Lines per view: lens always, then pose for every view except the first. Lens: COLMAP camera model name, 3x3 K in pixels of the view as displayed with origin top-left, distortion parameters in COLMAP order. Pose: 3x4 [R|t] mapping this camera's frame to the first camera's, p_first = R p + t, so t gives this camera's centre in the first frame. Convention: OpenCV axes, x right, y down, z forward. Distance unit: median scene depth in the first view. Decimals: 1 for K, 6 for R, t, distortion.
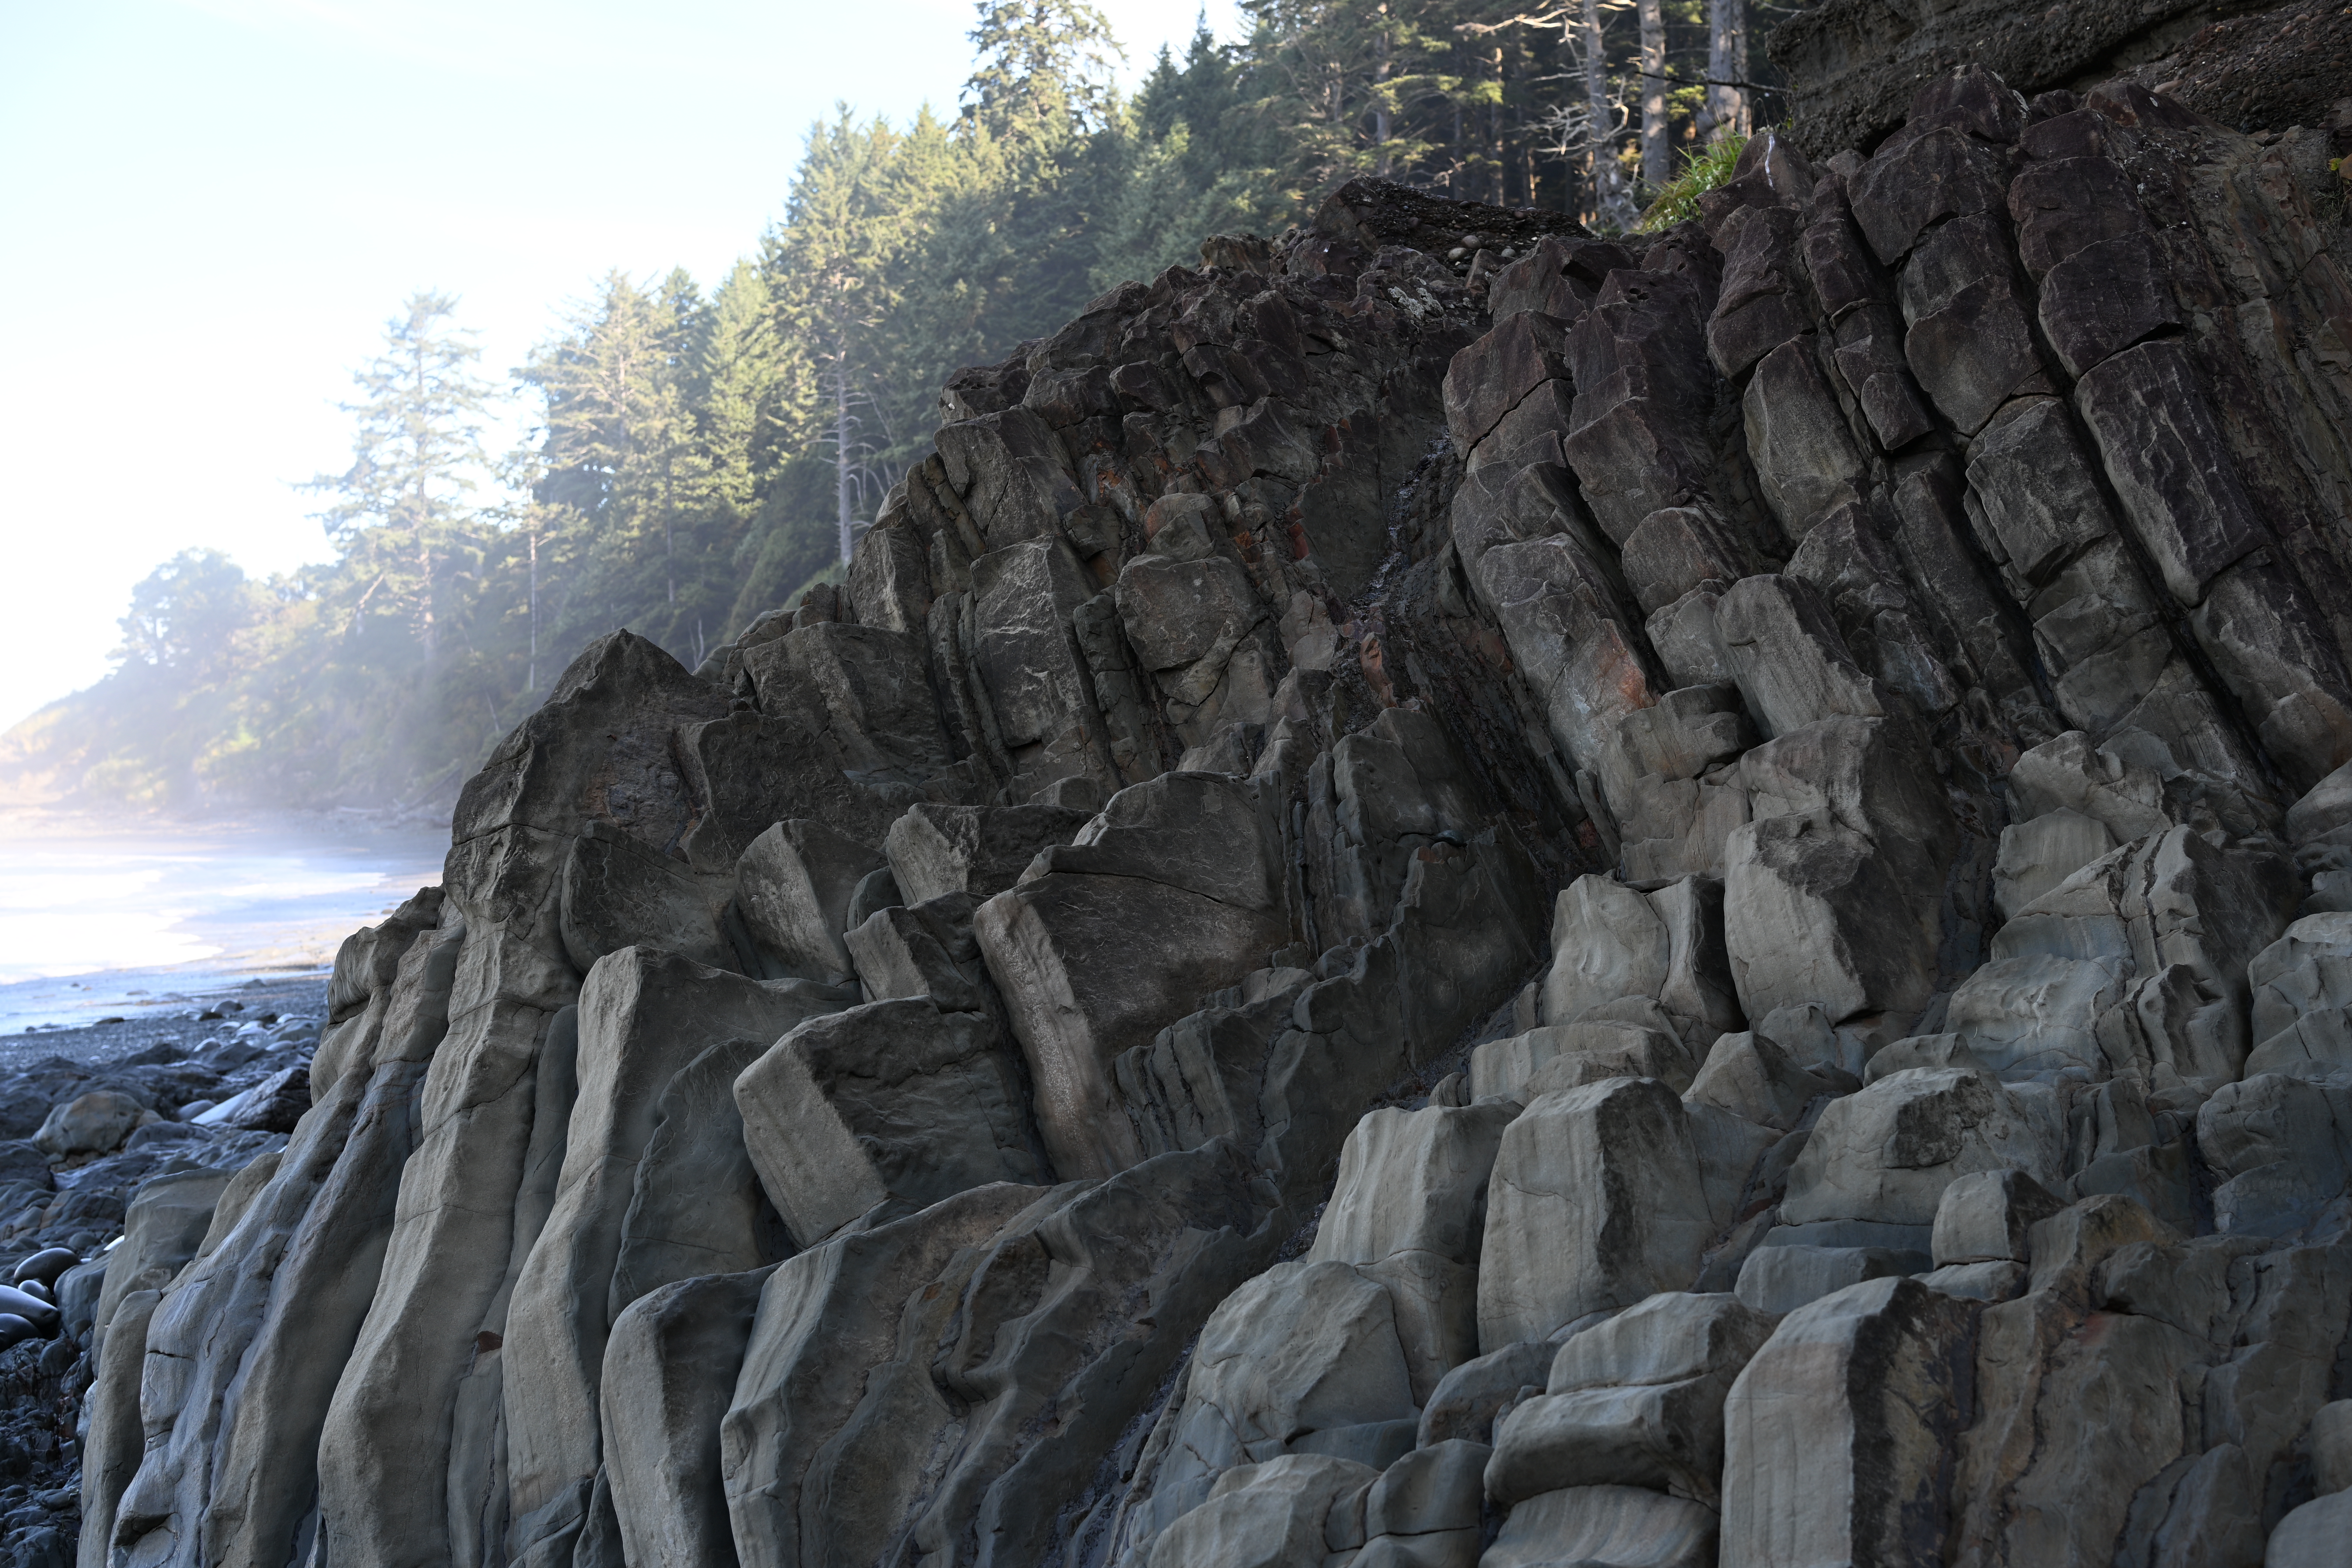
lens RADIAL K [[3458.0, 0, 1176.0], [0, 3458.0, 784.0], [0, 0, 1]] dist [-0.032775, 0.054612]
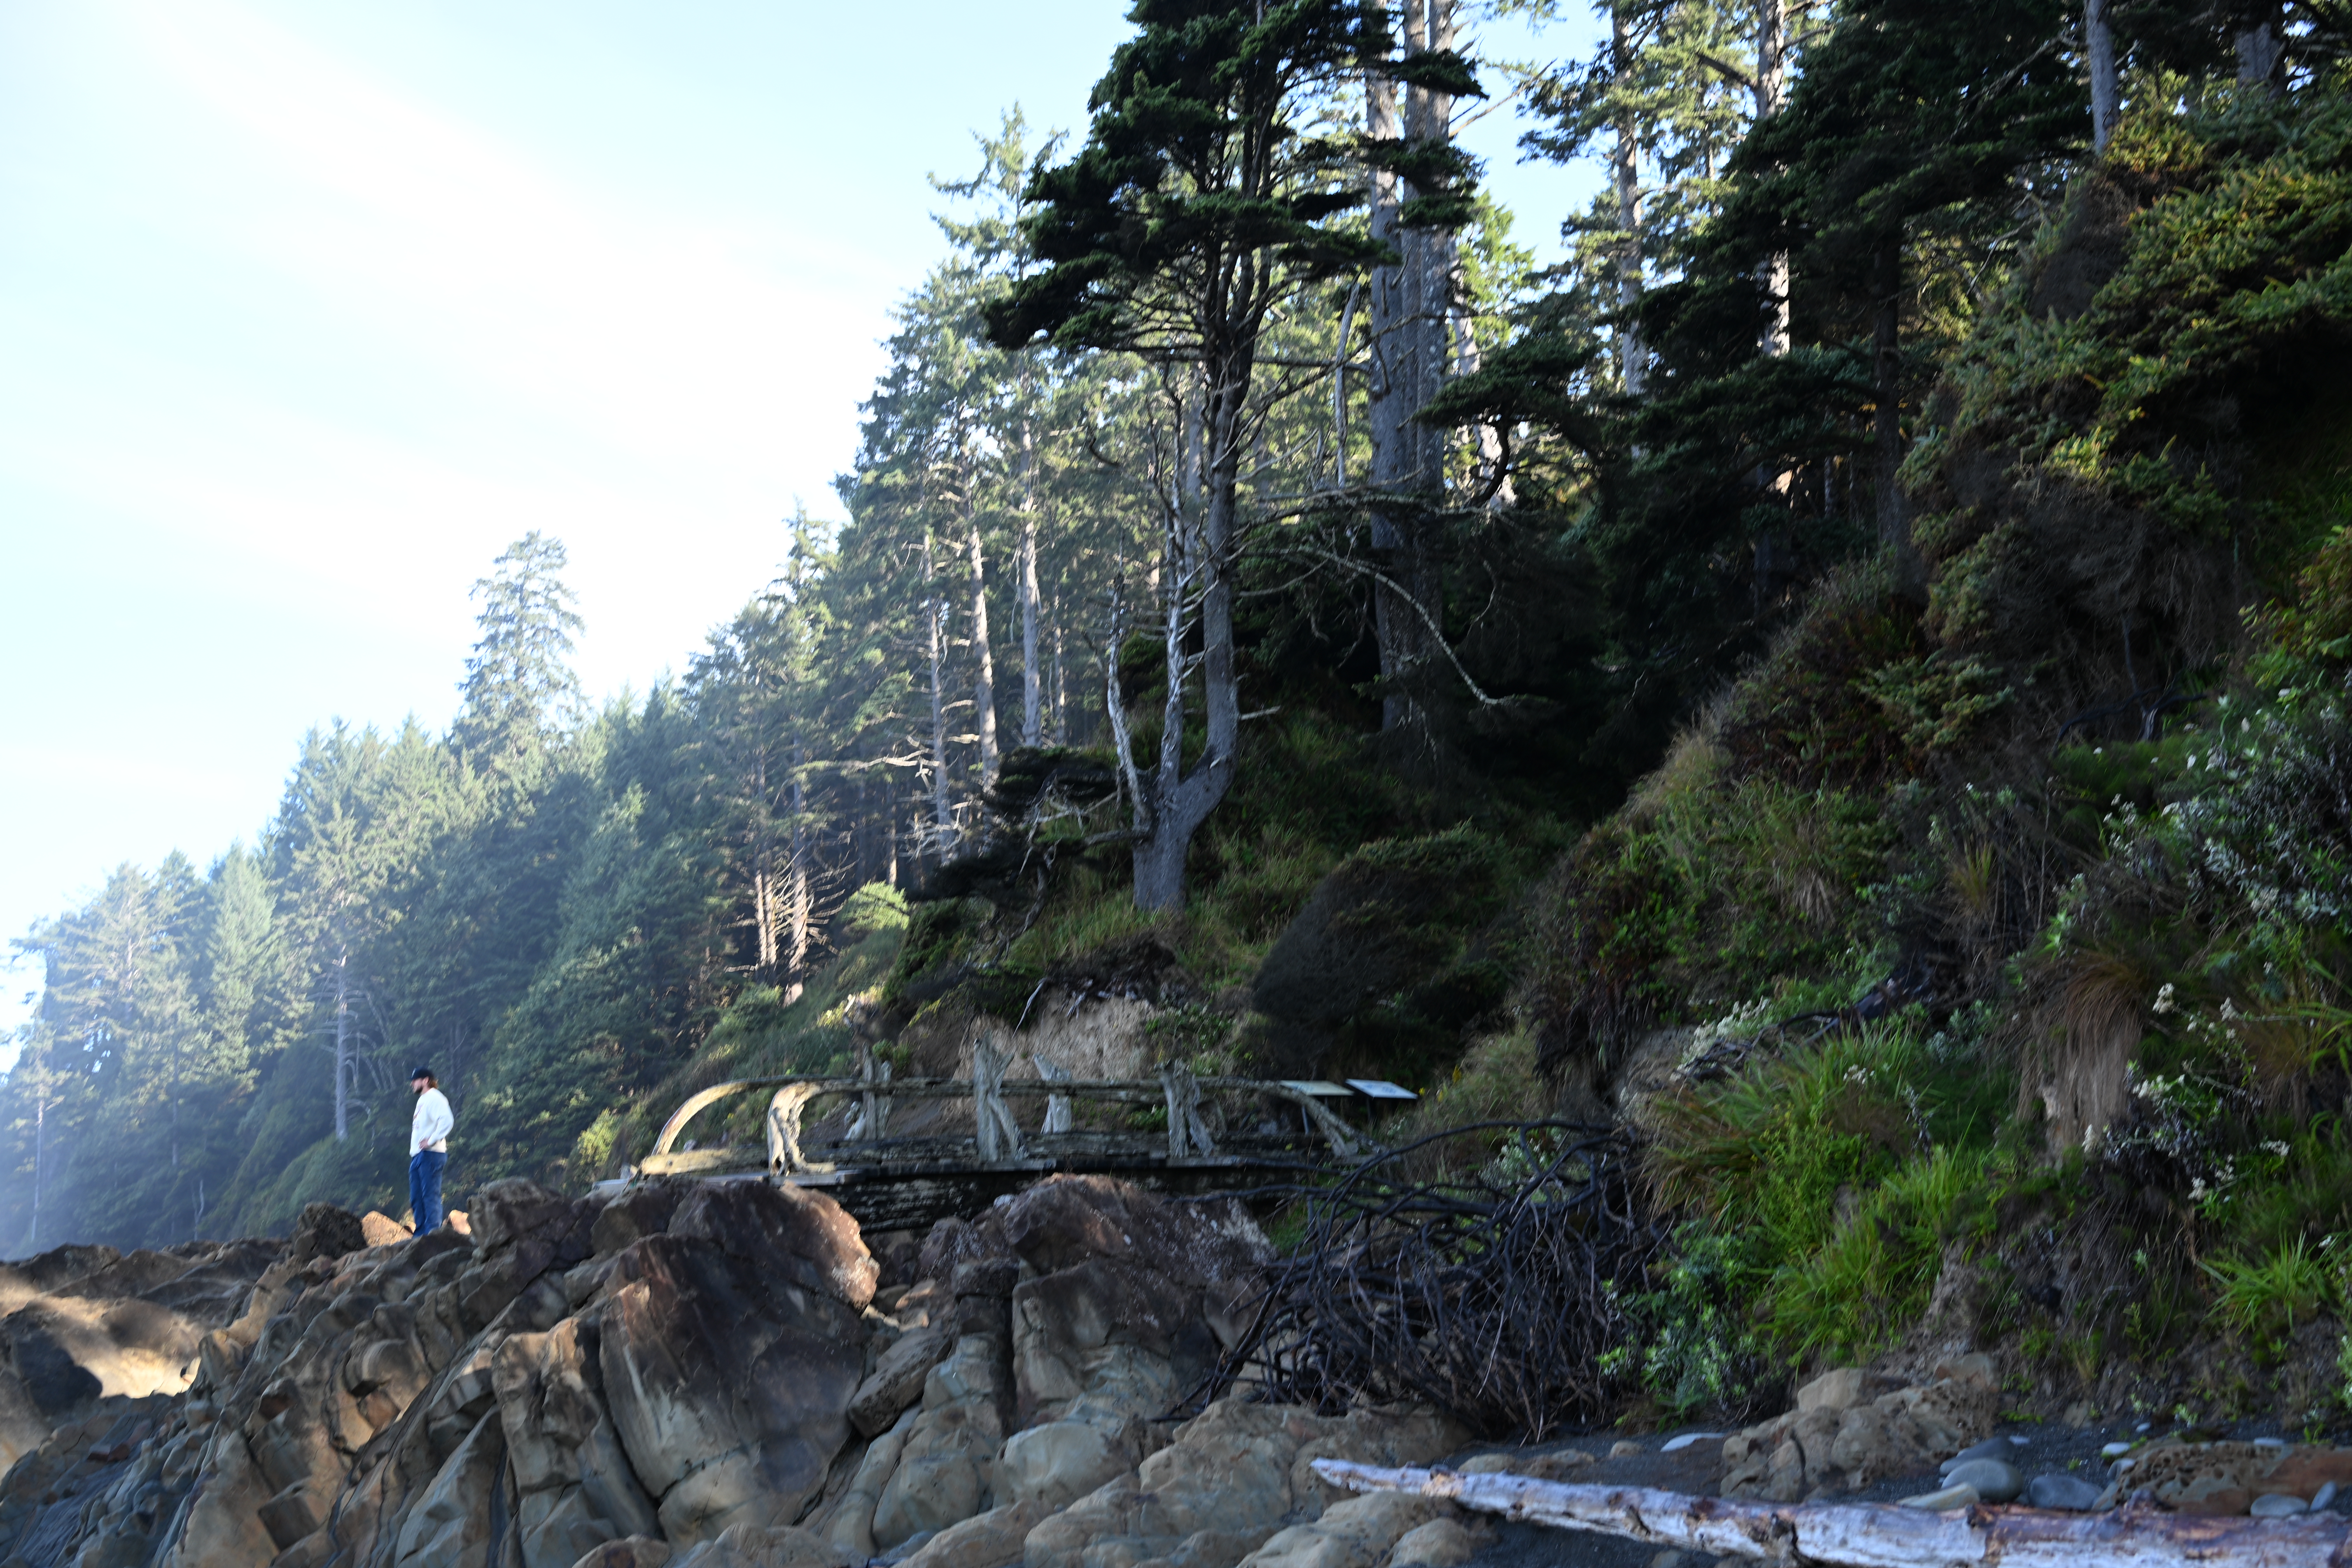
lens RADIAL K [[3458.0, 0, 1176.0], [0, 3458.0, 784.0], [0, 0, 1]] dist [-0.032775, 0.054612]
pose [[0.987878, 0.017766, 0.154215, 0.001081], [0.005889, 0.988426, -0.151589, -0.002479], [-0.155123, 0.150660, 0.976339, -0.159155]]
